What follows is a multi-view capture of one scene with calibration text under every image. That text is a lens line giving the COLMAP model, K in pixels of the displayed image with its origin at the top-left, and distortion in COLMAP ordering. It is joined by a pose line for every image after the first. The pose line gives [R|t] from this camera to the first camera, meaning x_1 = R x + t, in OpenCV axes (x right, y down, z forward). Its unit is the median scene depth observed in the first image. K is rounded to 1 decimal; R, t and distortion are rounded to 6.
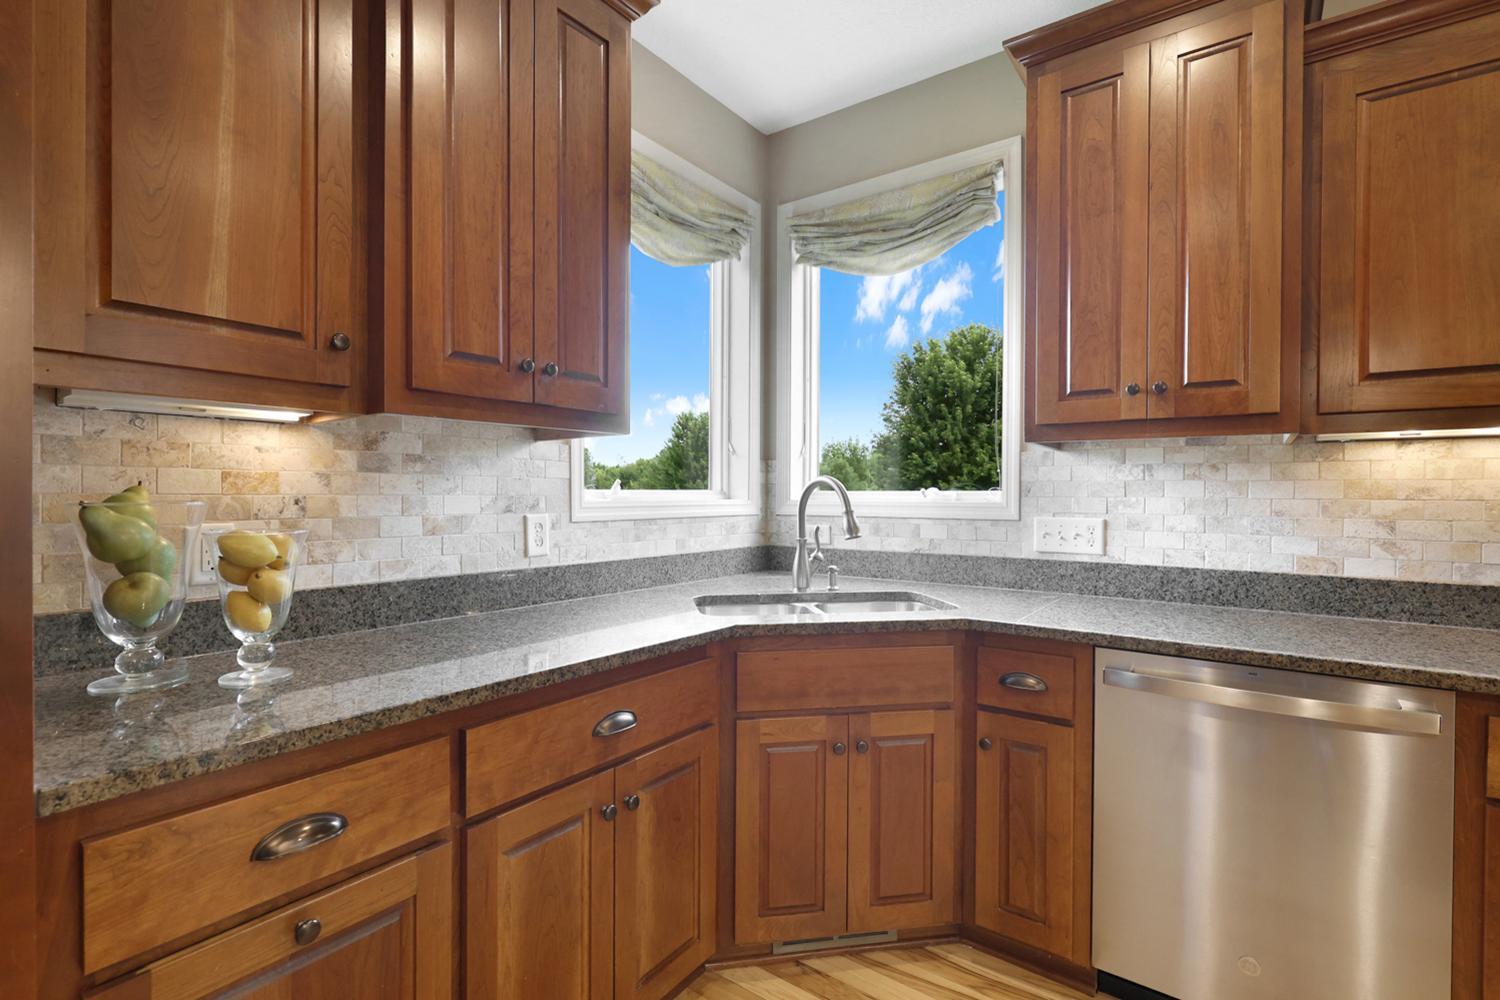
lens RADIAL K [[688.8, 0, 756.7], [0, 688.8, 498.8], [0, 0, 1]] dist [-0.001149, -0.000272]
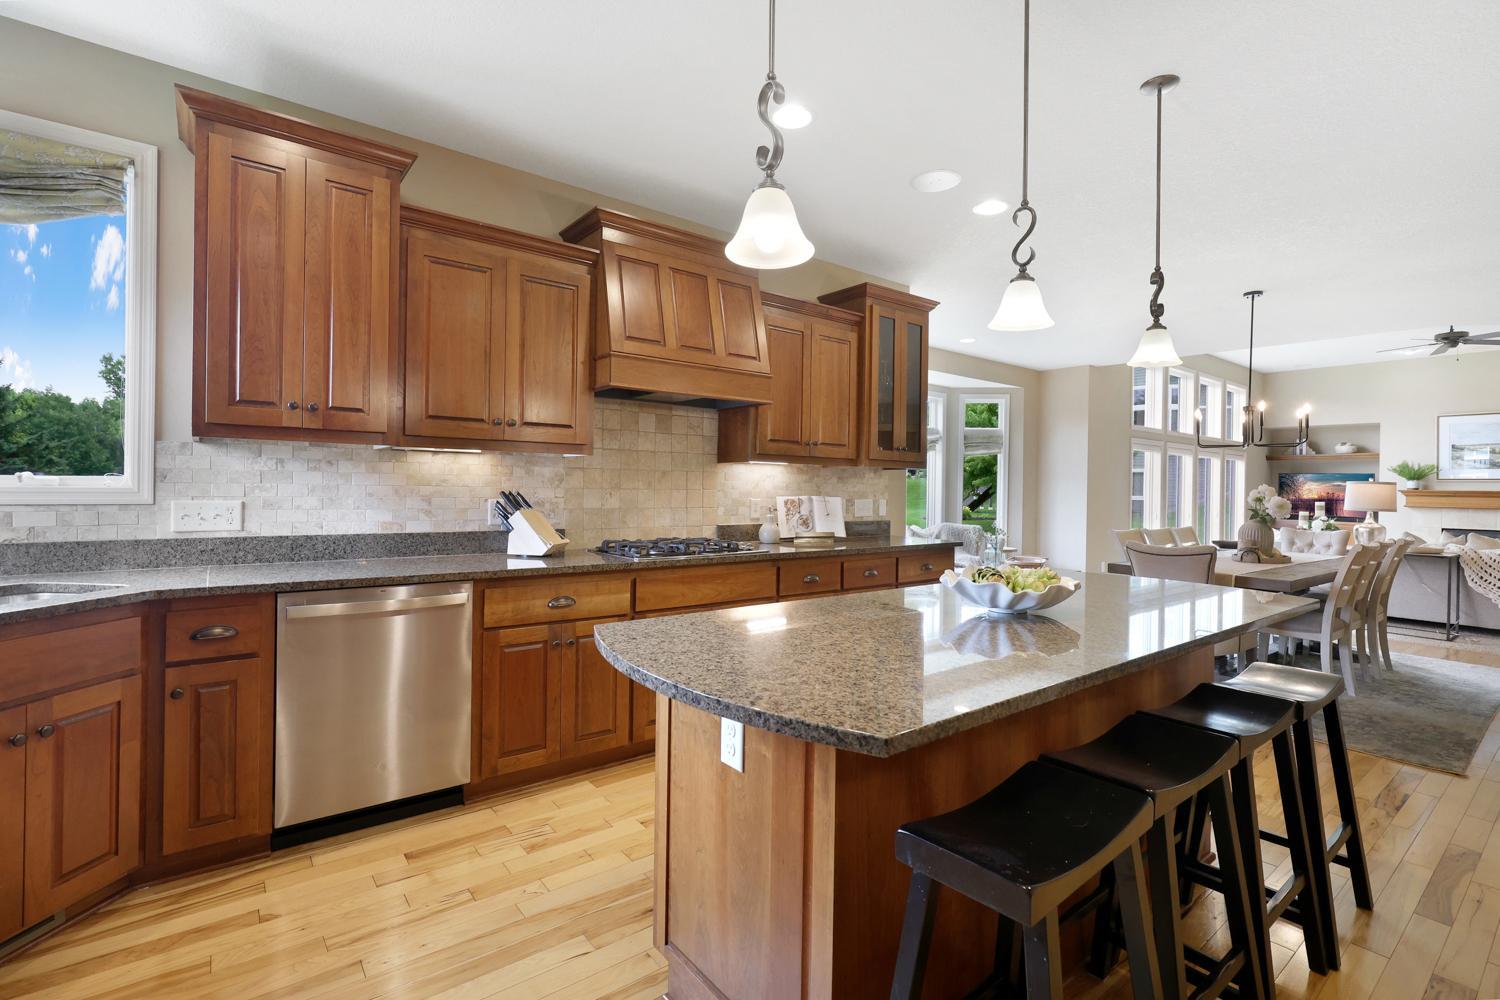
lens RADIAL K [[688.8, 0, 748.8], [0, 688.8, 492.0], [0, 0, 1]] dist [-0.001149, -0.000272]
pose [[0.286930, -0.006698, 0.957928, -0.482166], [-0.005900, 0.999944, 0.008759, -0.003413], [-0.957933, -0.008165, 0.286874, -0.252089]]
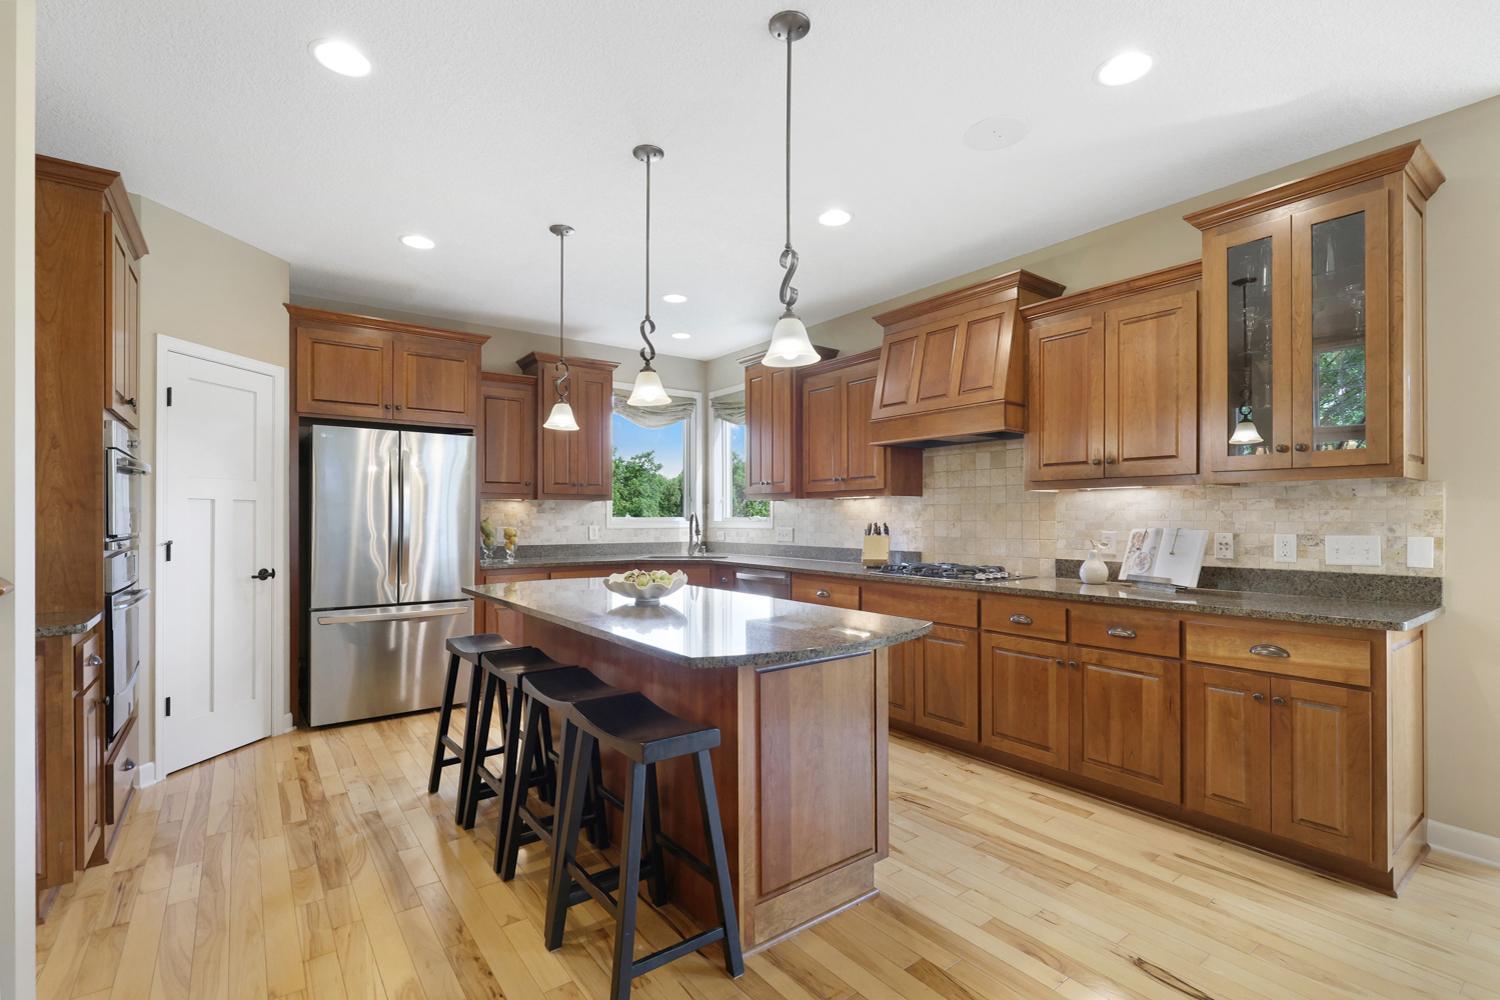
lens RADIAL K [[688.8, 0, 764.8], [0, 688.8, 523.2], [0, 0, 1]] dist [-0.001149, -0.000272]
pose [[0.953216, -0.002582, -0.302280, 1.385604], [0.002074, 0.999996, -0.002002, 0.018612], [0.302284, 0.001281, 0.953217, -1.742950]]
